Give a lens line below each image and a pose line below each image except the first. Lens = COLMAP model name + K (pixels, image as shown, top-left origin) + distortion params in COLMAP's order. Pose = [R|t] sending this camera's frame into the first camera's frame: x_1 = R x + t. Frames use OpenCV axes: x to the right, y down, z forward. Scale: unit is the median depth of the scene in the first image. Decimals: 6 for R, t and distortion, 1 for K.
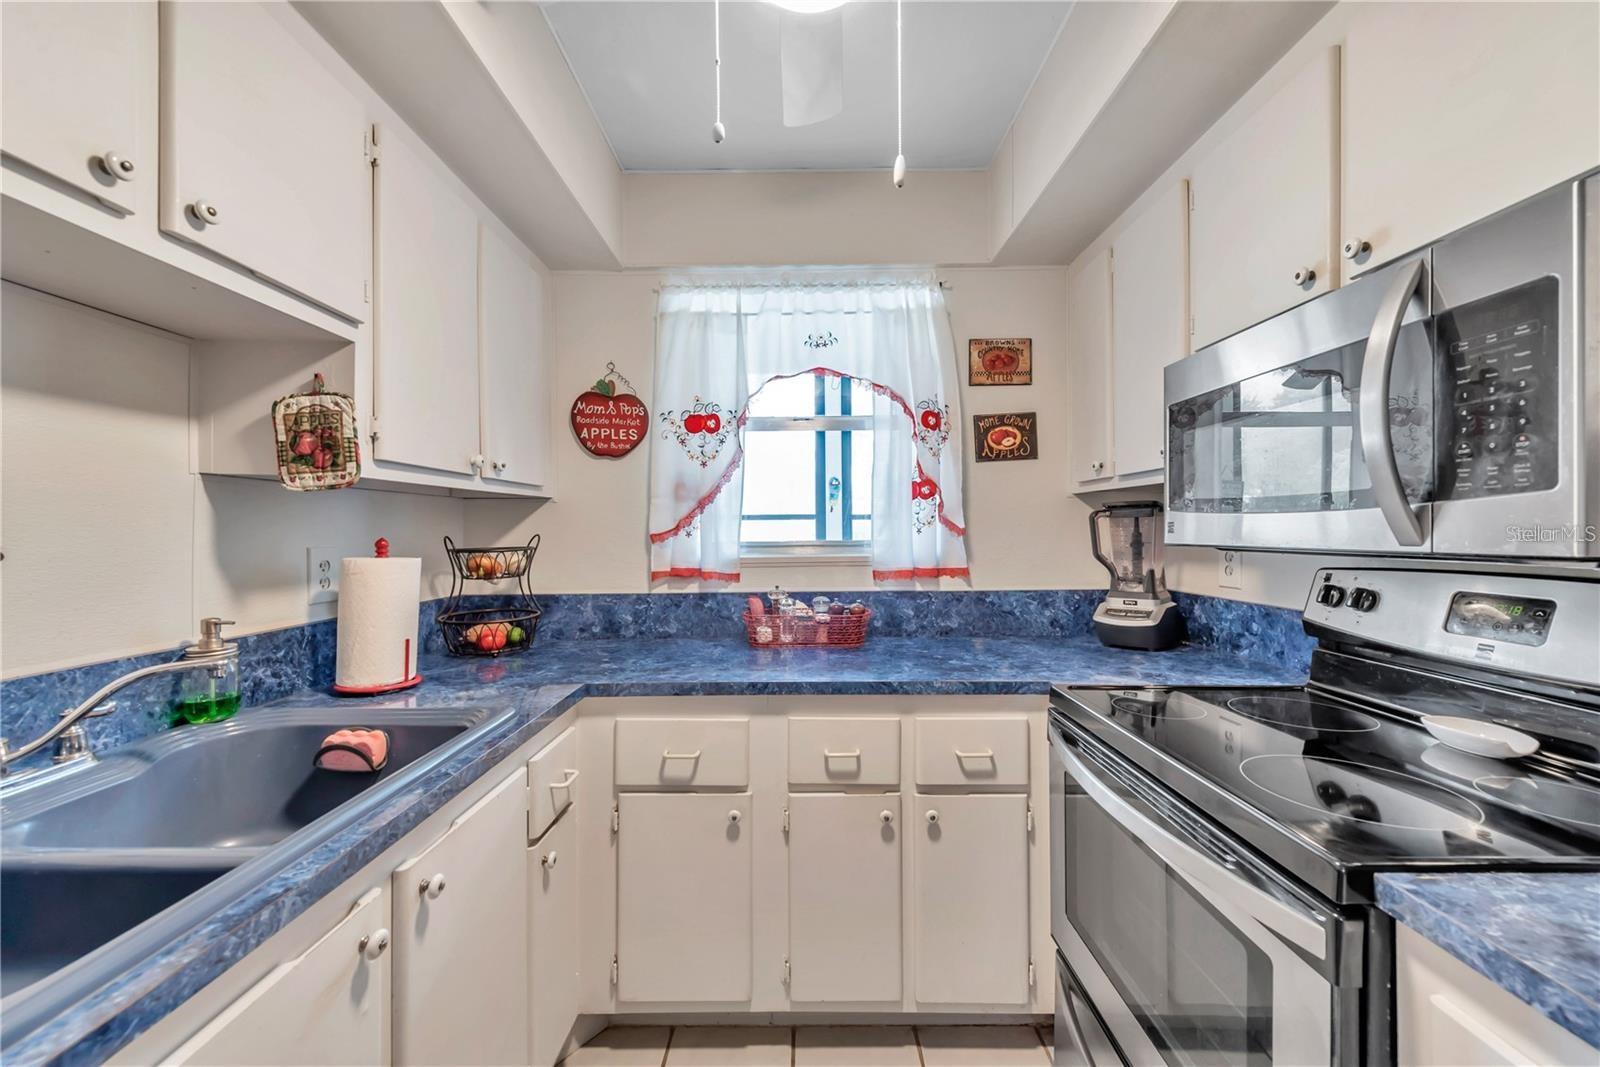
lens RADIAL K [[619.2, 0, 796.7], [0, 619.2, 533.3], [0, 0, 1]] dist [0.006620, -0.001708]
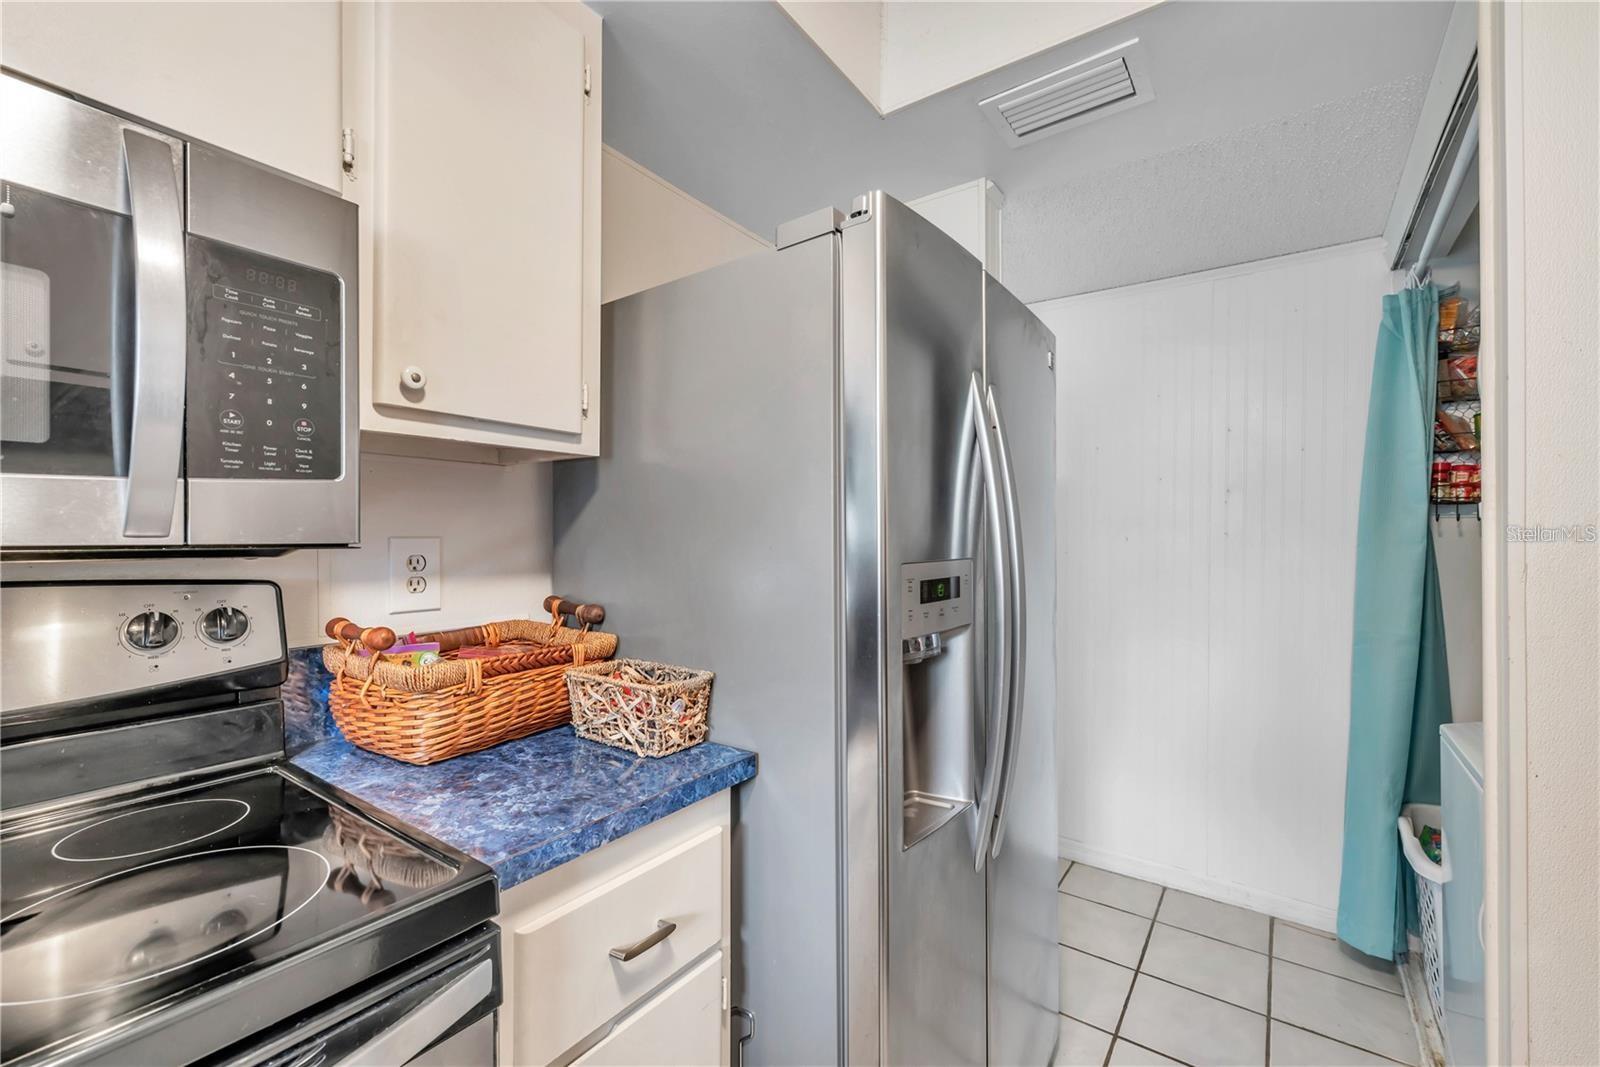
lens RADIAL K [[666.2, 0, 811.7], [0, 666.2, 537.9], [0, 0, 1]] dist [0.007478, -0.000920]
pose [[-0.827237, 0.005164, 0.561830, -0.035859], [0.005062, 0.999986, -0.001739, 0.014989], [-0.561831, 0.001405, -0.827251, 0.668905]]
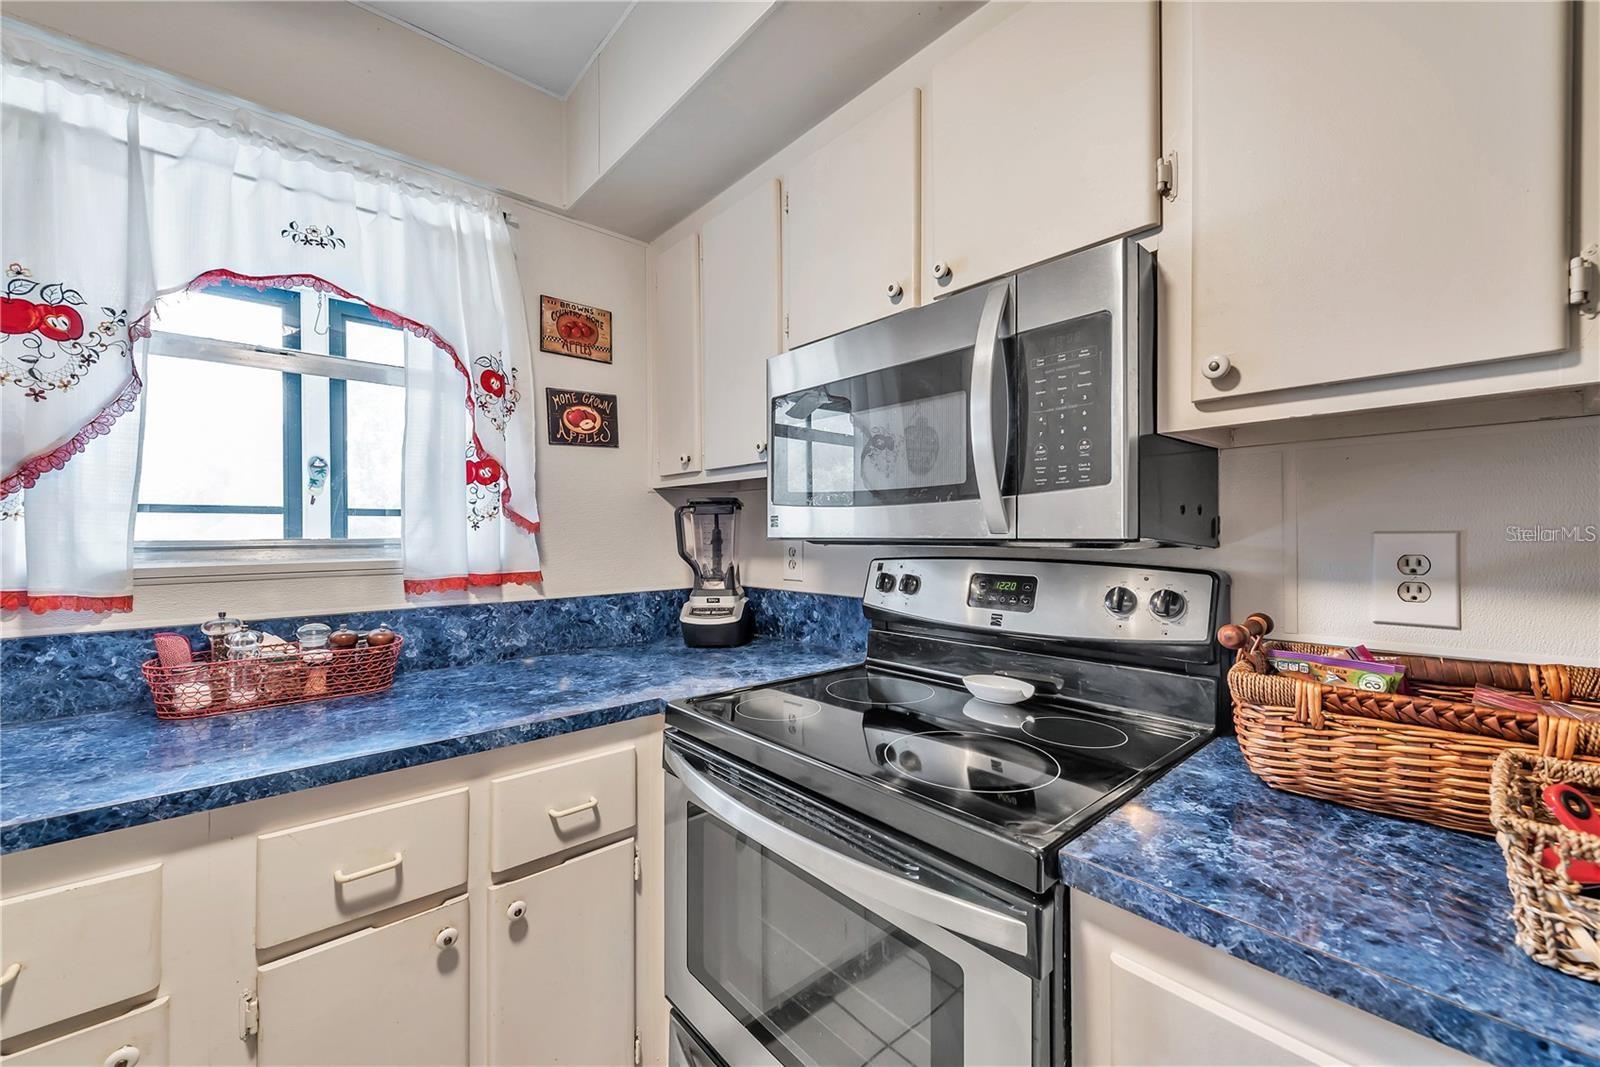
lens RADIAL K [[619.2, 0, 791.6], [0, 619.2, 534.1], [0, 0, 1]] dist [0.006620, -0.001708]
pose [[0.744961, 0.003579, 0.667099, -0.030973], [0.000729, 0.999981, -0.006180, 0.015528], [-0.667108, 0.005090, 0.744944, 0.227033]]
